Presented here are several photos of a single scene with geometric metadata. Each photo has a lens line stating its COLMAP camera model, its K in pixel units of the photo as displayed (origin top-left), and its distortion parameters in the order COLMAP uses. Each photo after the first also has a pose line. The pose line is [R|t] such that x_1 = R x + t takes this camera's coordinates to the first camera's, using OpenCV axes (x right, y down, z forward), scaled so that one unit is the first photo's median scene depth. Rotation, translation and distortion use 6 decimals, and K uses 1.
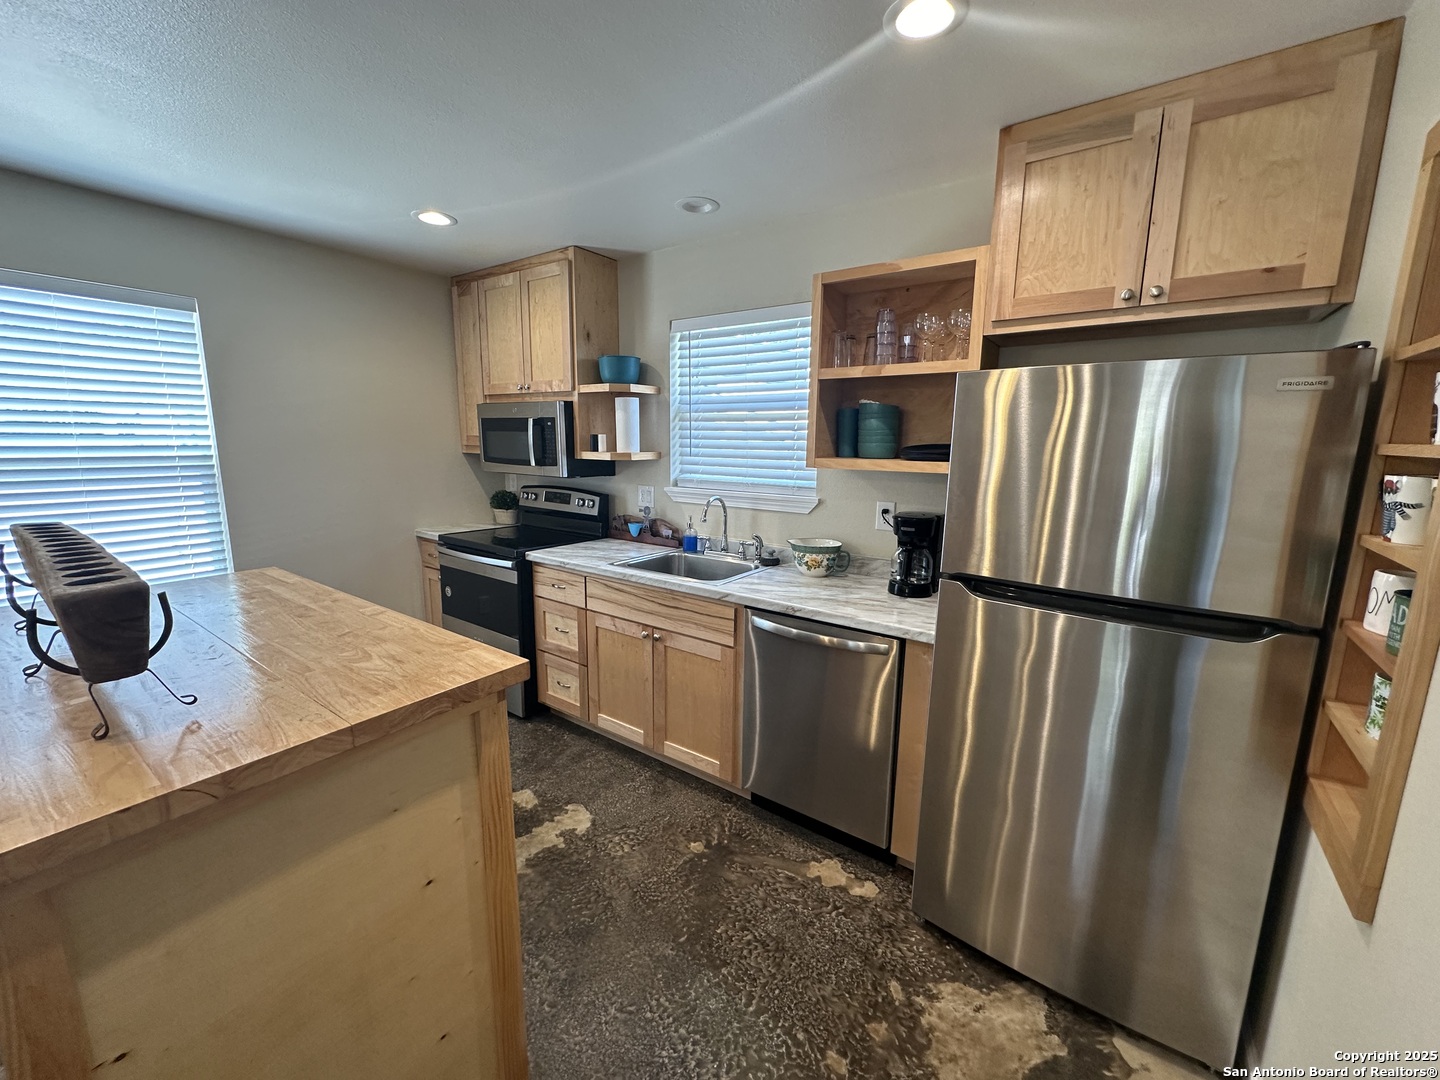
lens RADIAL K [[570.6, 0, 720.0], [0, 570.6, 540.0], [0, 0, 1]] dist [-0.001589, 0.000077]
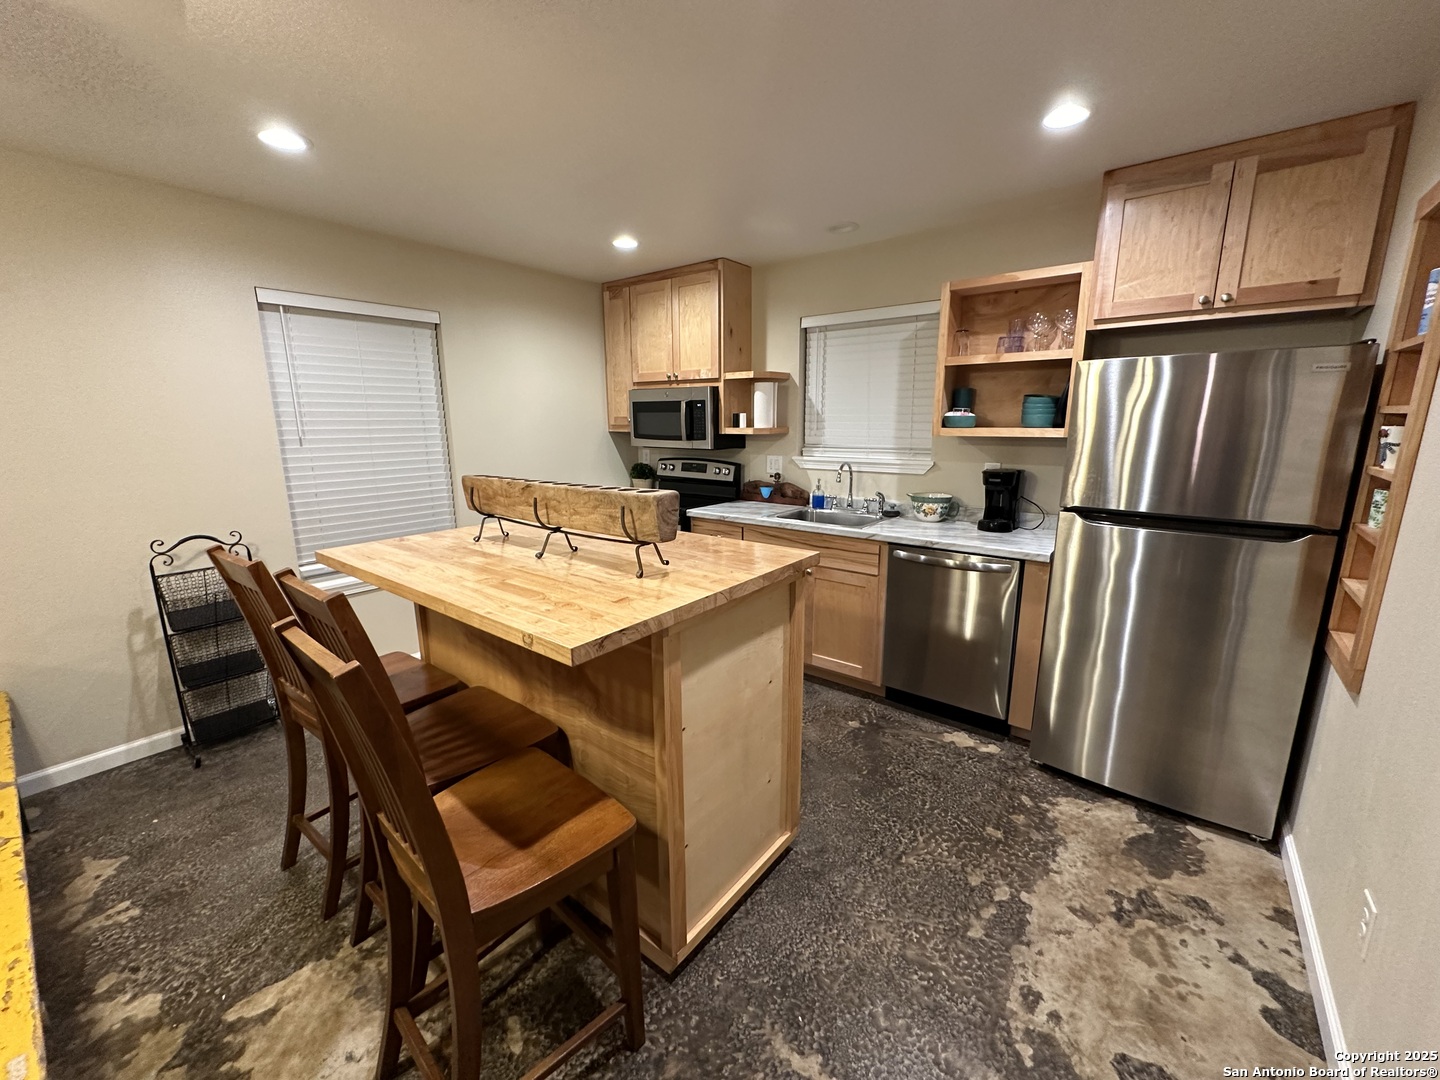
lens RADIAL K [[570.6, 0, 720.0], [0, 570.6, 540.0], [0, 0, 1]] dist [-0.001589, 0.000077]
pose [[0.998643, -0.008720, -0.051337, -0.325034], [0.010464, 0.999374, 0.033790, 0.072178], [0.051011, -0.034281, 0.998110, -0.378730]]
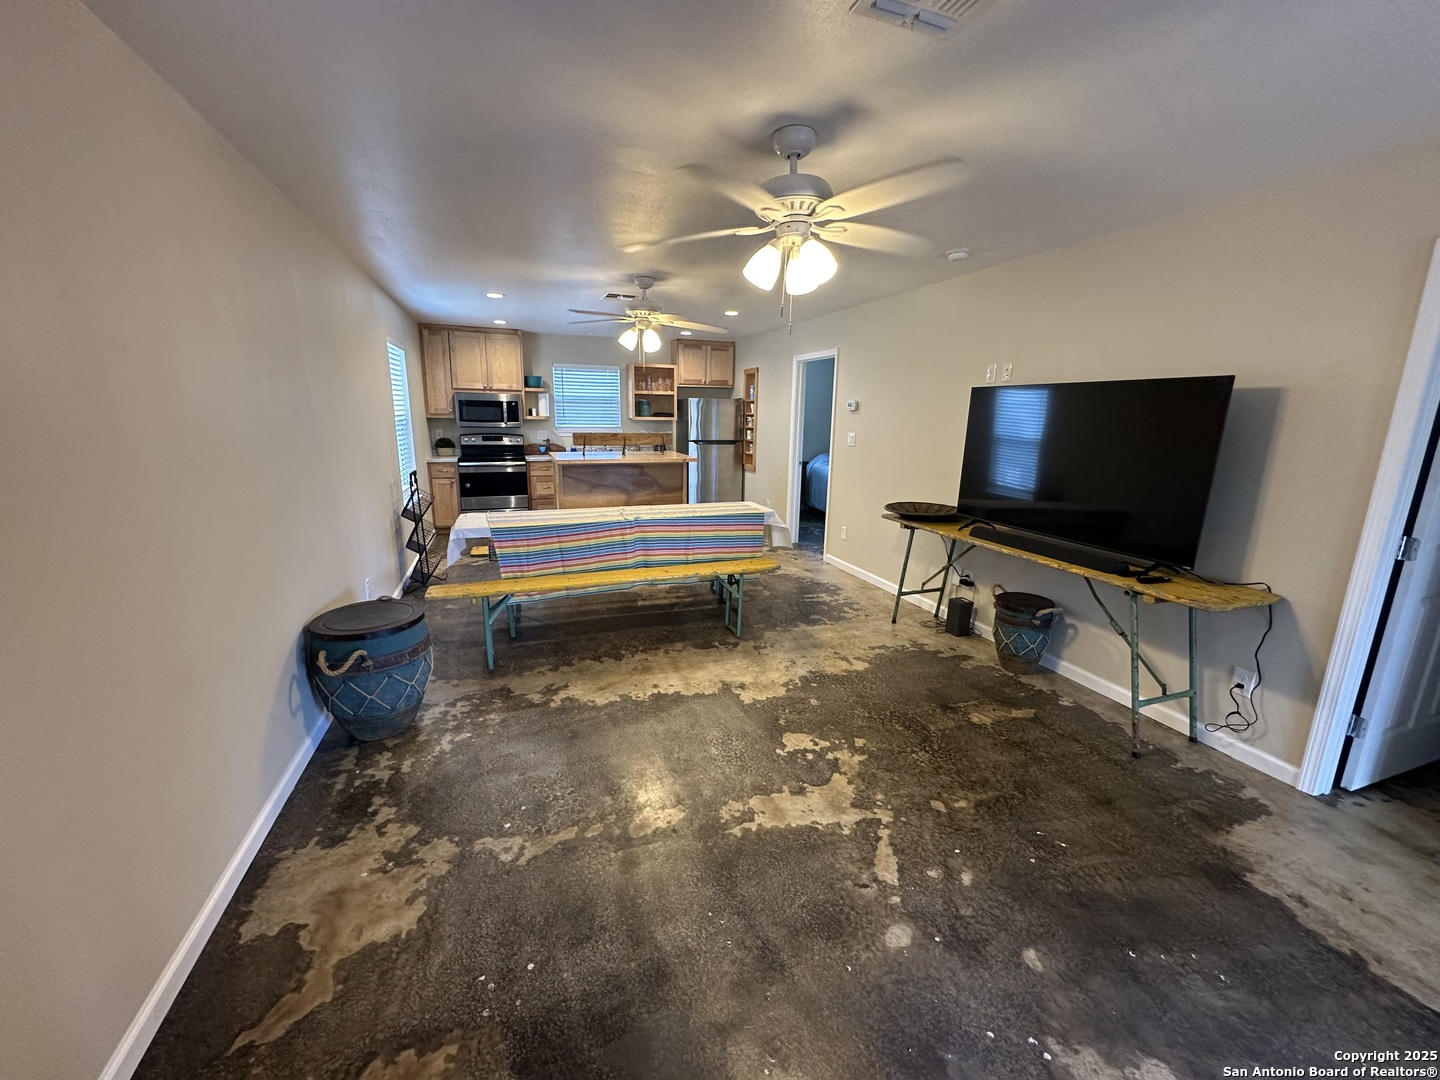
lens RADIAL K [[570.6, 0, 720.0], [0, 570.6, 540.0], [0, 0, 1]] dist [-0.001589, 0.000077]
pose [[0.571382, -0.181105, 0.800452, -2.938711], [0.133652, 0.982861, 0.126972, 0.258236], [-0.809728, 0.034433, 0.585794, -1.676157]]
